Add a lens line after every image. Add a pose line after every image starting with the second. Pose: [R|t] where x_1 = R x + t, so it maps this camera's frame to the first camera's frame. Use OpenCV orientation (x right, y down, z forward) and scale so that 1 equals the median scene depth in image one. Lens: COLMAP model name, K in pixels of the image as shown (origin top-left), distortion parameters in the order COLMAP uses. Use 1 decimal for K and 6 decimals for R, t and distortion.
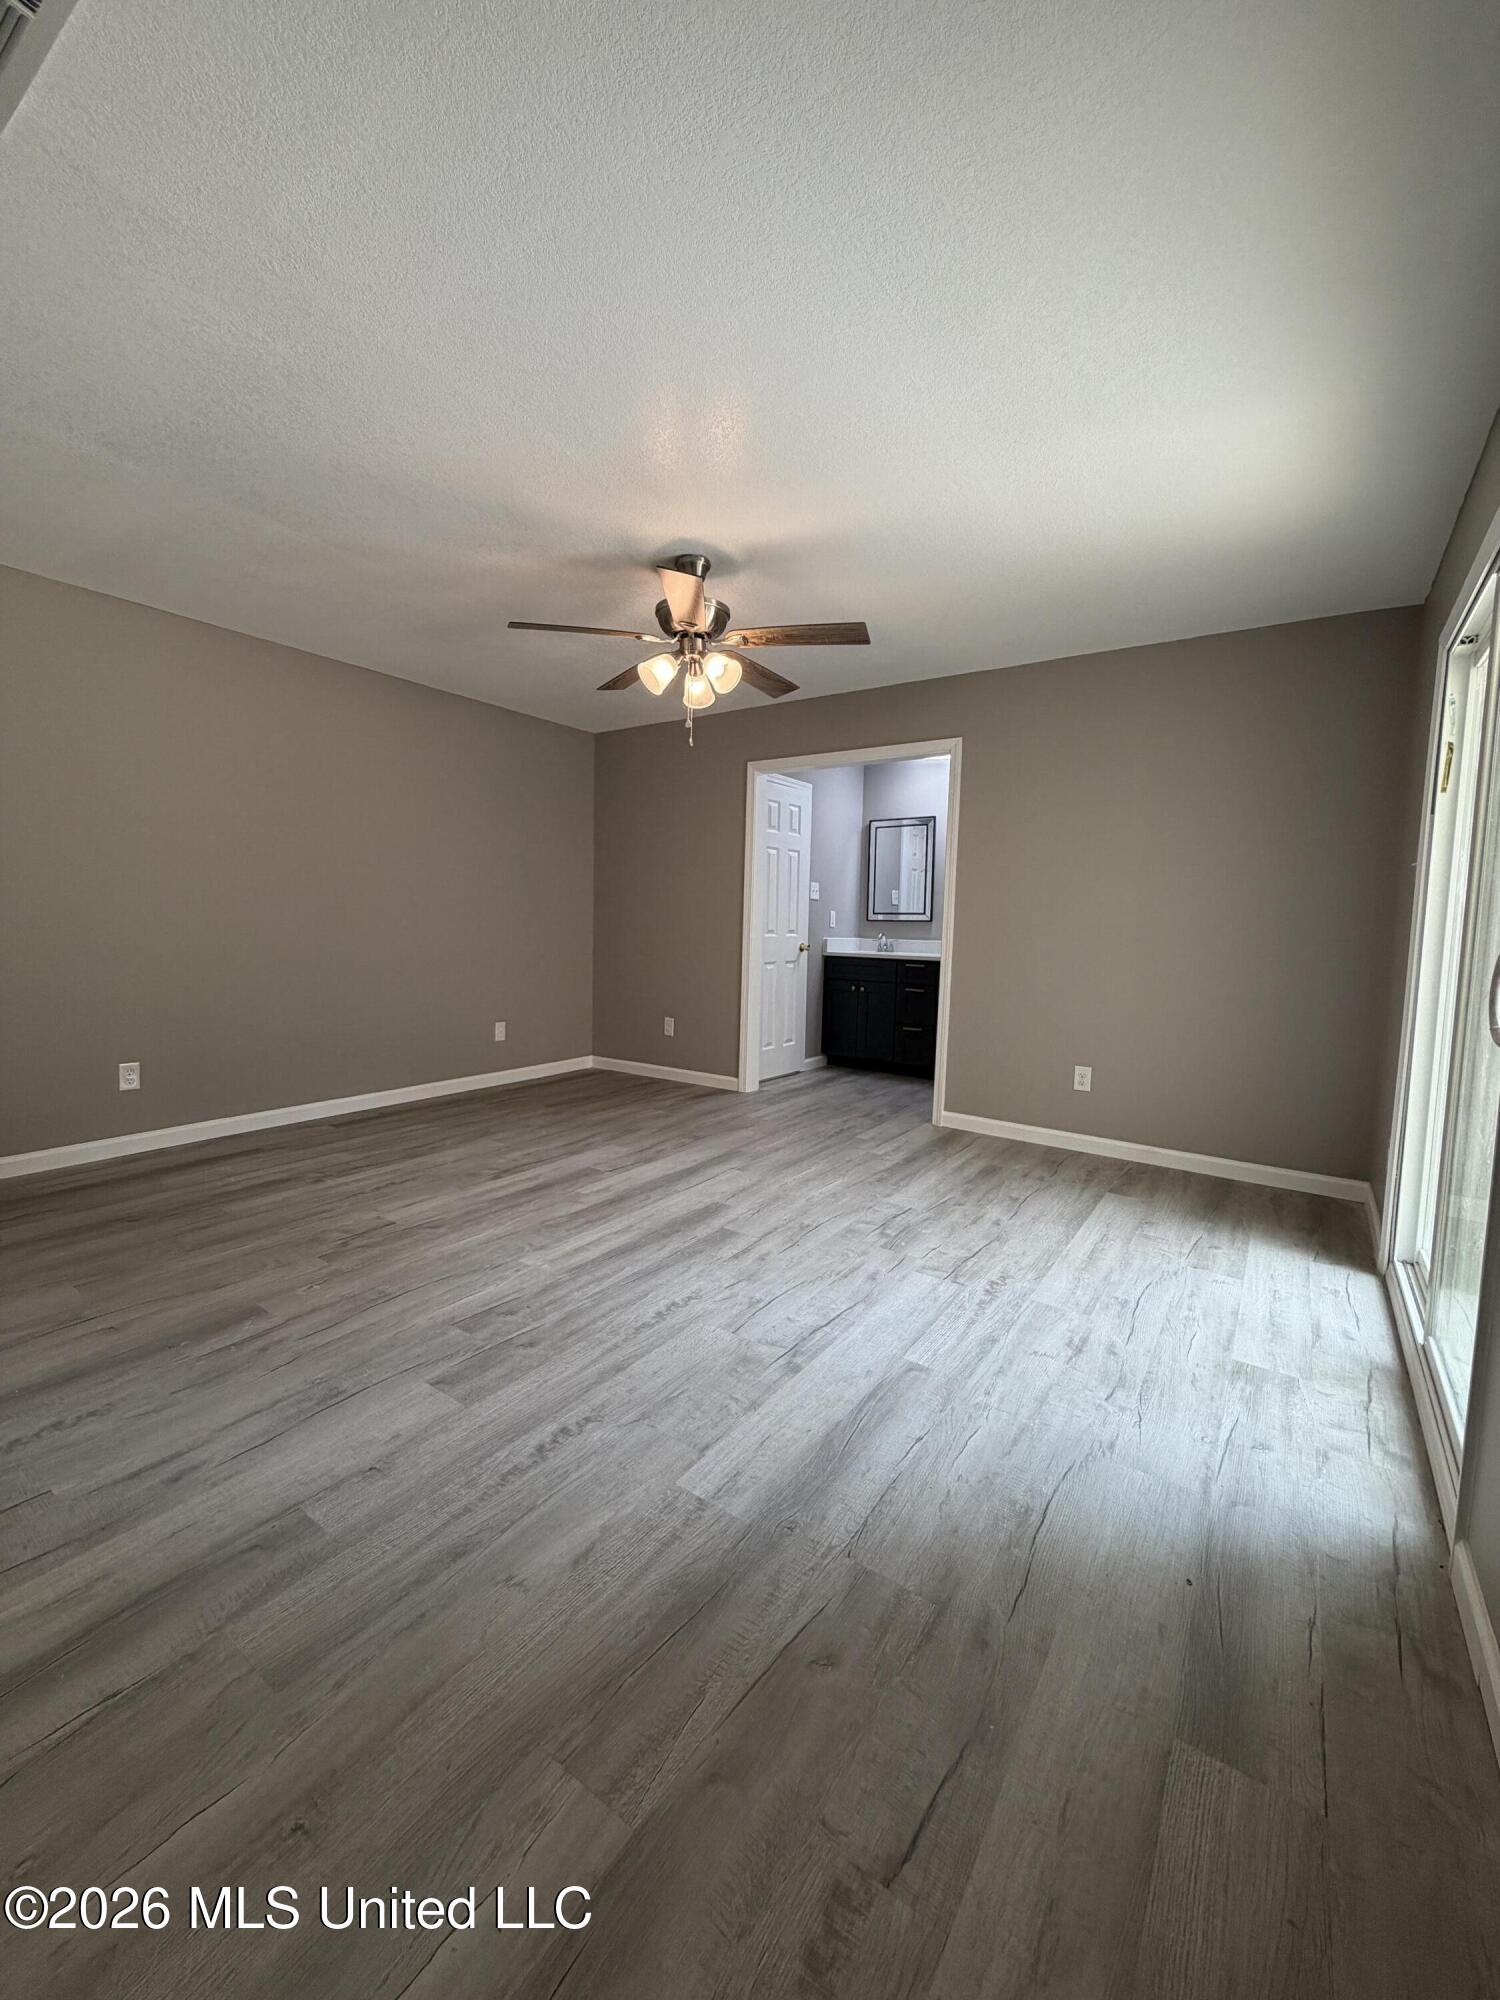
lens RADIAL K [[840.3, 0, 755.4], [0, 840.3, 1003.0], [0, 0, 1]] dist [0.000622, 0.000497]
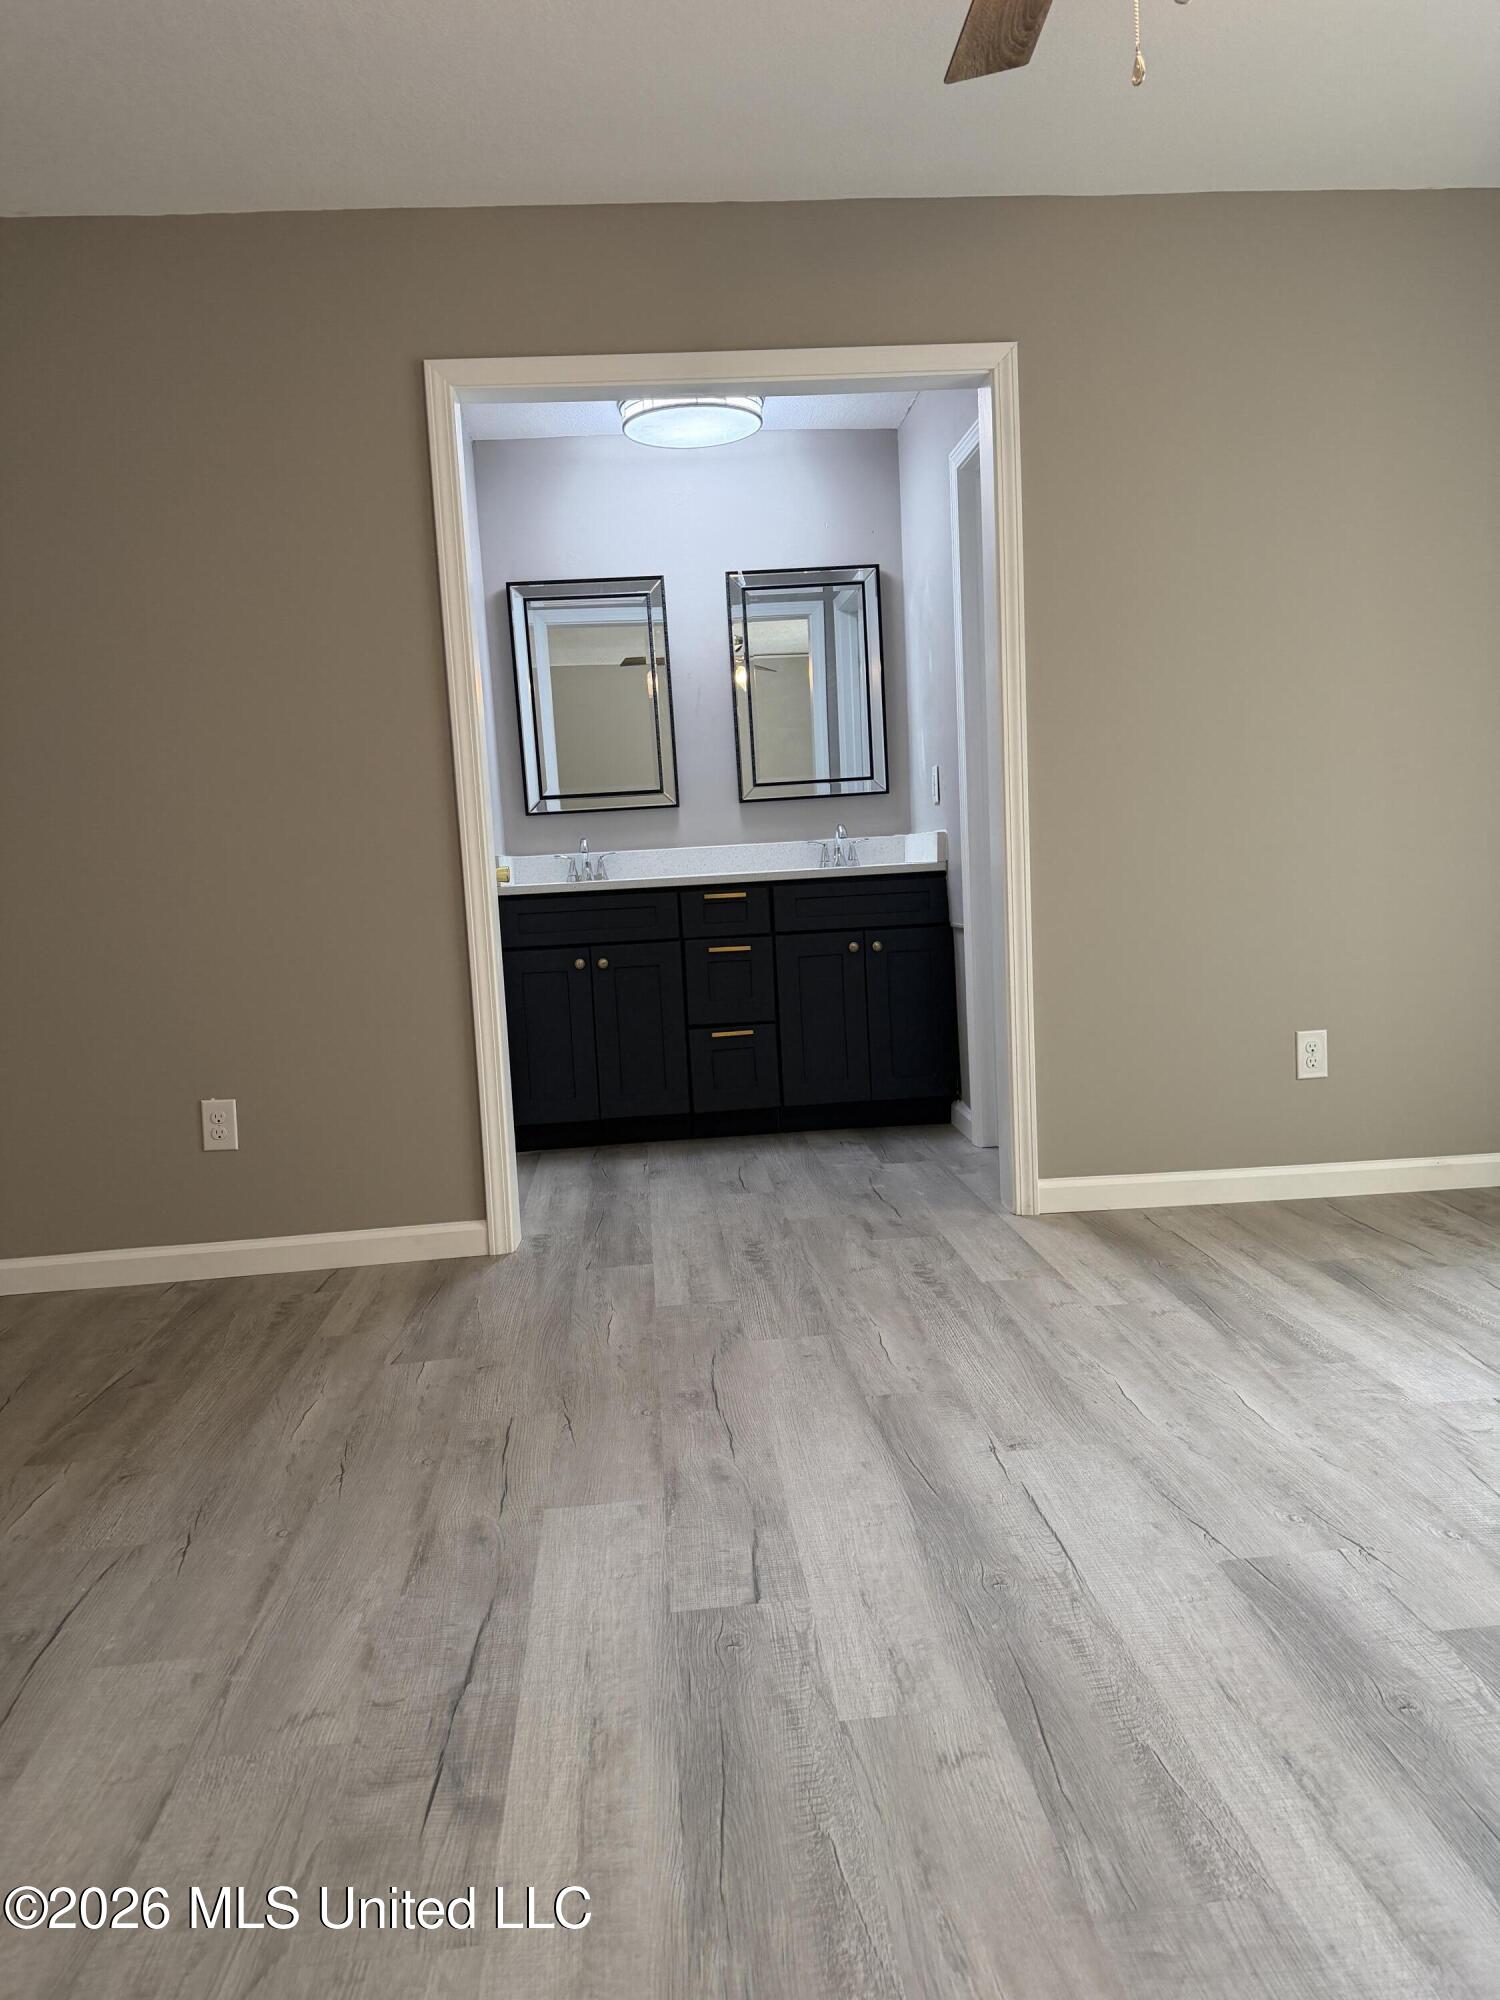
lens RADIAL K [[1424.4, 0, 748.8], [0, 1424.4, 996.1], [0, 0, 1]] dist [0.011239, -0.005609]
pose [[0.757171, -0.125439, 0.641059, -0.456822], [0.132395, 0.990490, 0.037439, -0.025916], [-0.639659, 0.056525, 0.766578, 0.593687]]
